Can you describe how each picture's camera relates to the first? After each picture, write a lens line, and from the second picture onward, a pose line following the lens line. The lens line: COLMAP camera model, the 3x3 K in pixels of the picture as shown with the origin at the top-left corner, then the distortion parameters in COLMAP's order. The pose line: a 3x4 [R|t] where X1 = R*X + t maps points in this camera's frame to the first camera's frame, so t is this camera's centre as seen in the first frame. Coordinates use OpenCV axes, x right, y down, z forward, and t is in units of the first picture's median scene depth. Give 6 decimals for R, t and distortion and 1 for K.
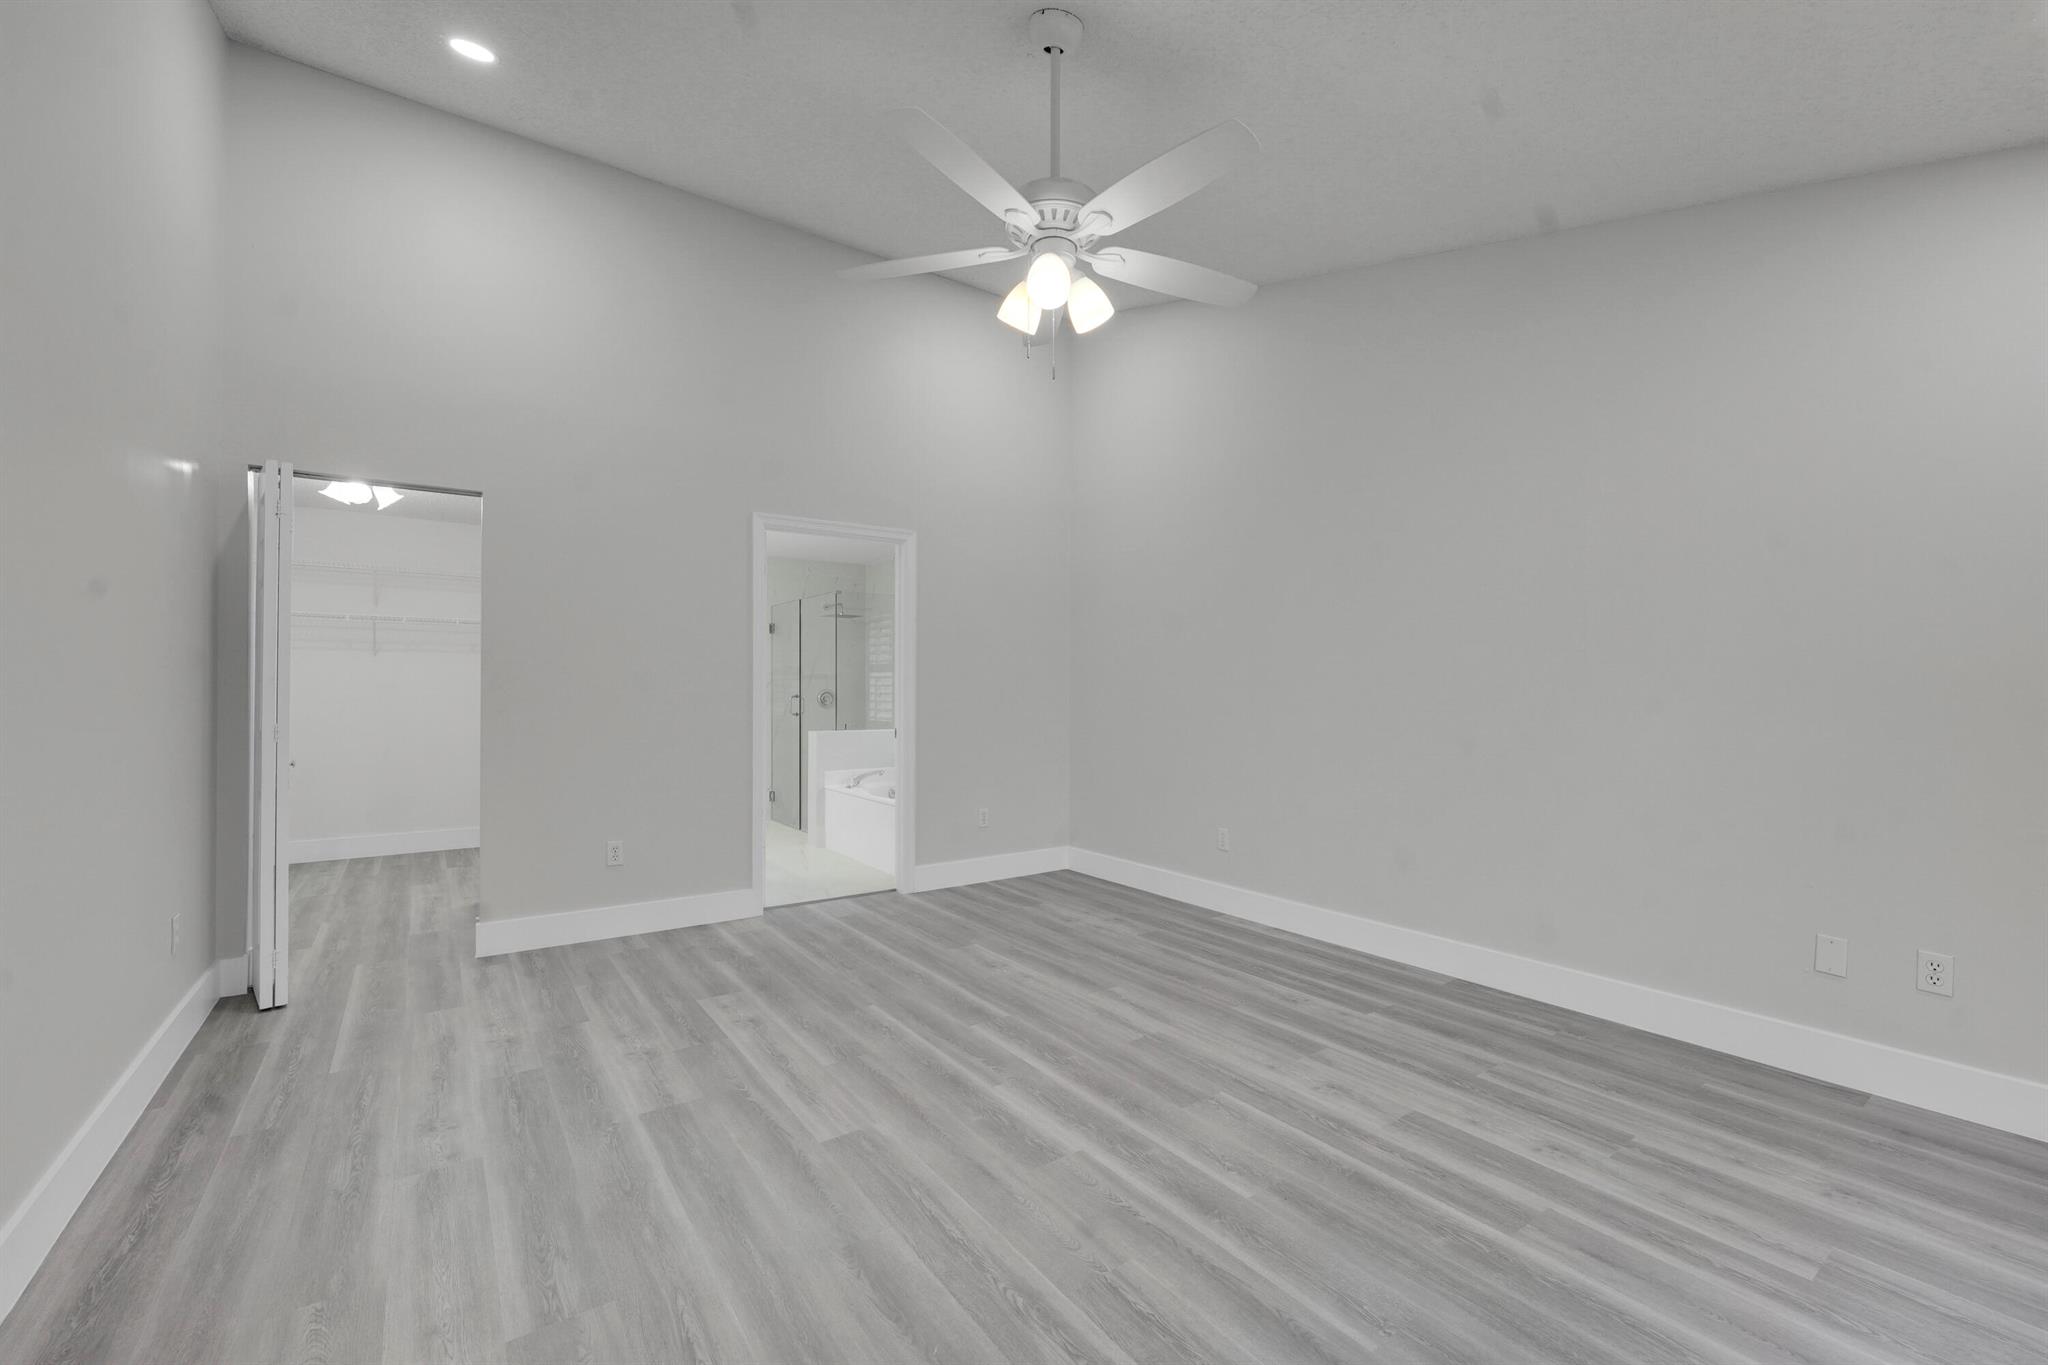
lens RADIAL K [[814.6, 0, 1025.3], [0, 814.6, 685.7], [0, 0, 1]] dist [0.000815, 0.000150]
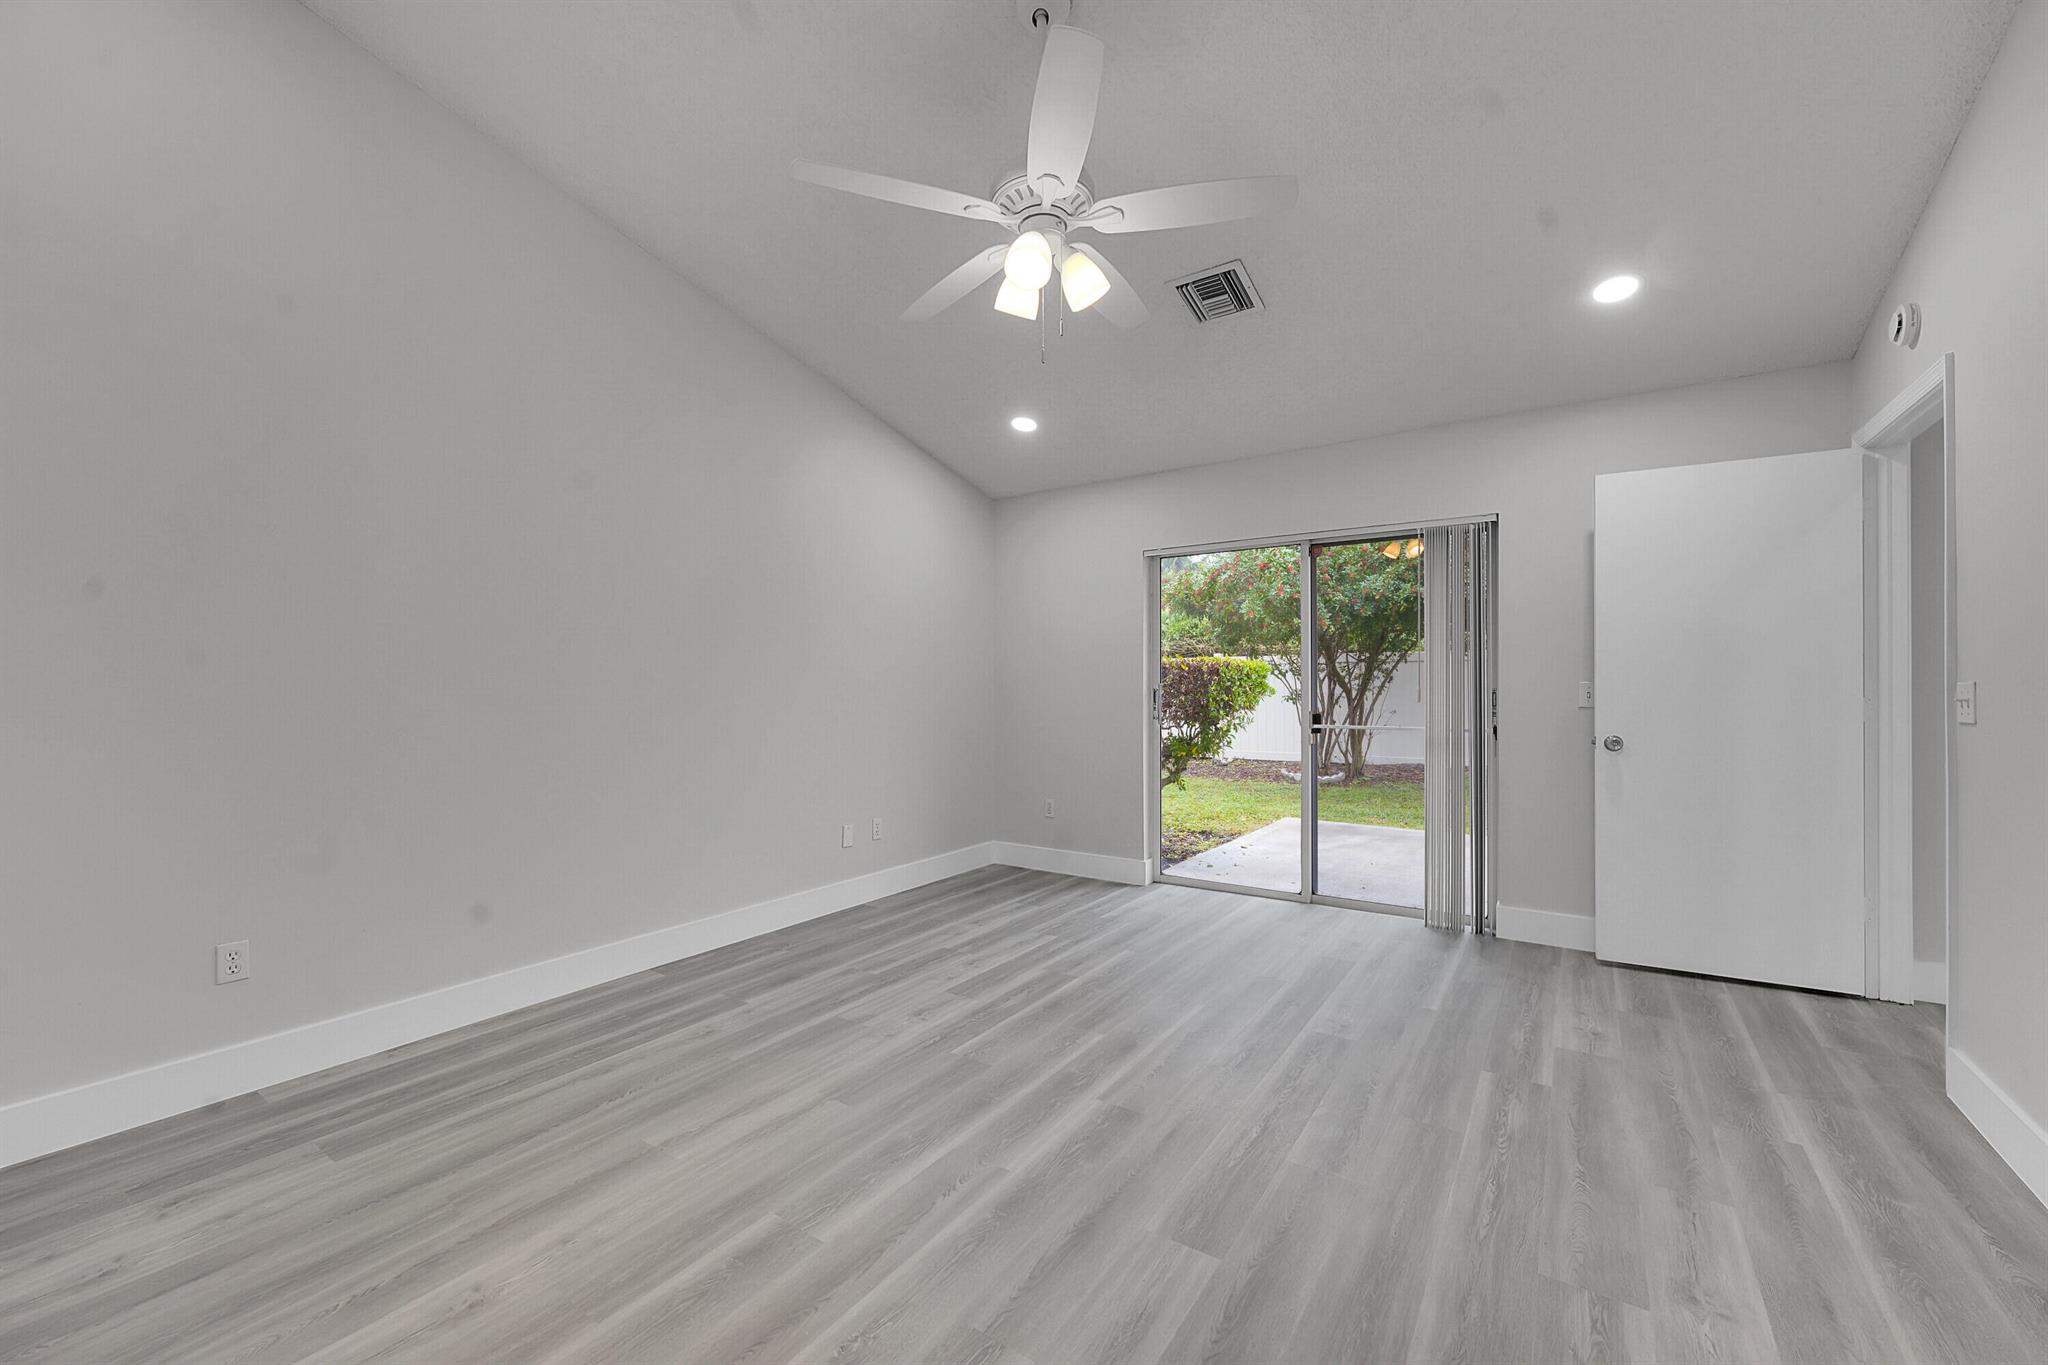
lens RADIAL K [[814.6, 0, 1026.2], [0, 814.6, 683.1], [0, 0, 1]] dist [0.000815, 0.000150]
pose [[-0.333787, 0.003185, 0.942643, -0.710245], [-0.003737, 0.999982, -0.004702, 0.008705], [-0.942641, -0.005092, -0.333769, 1.101758]]
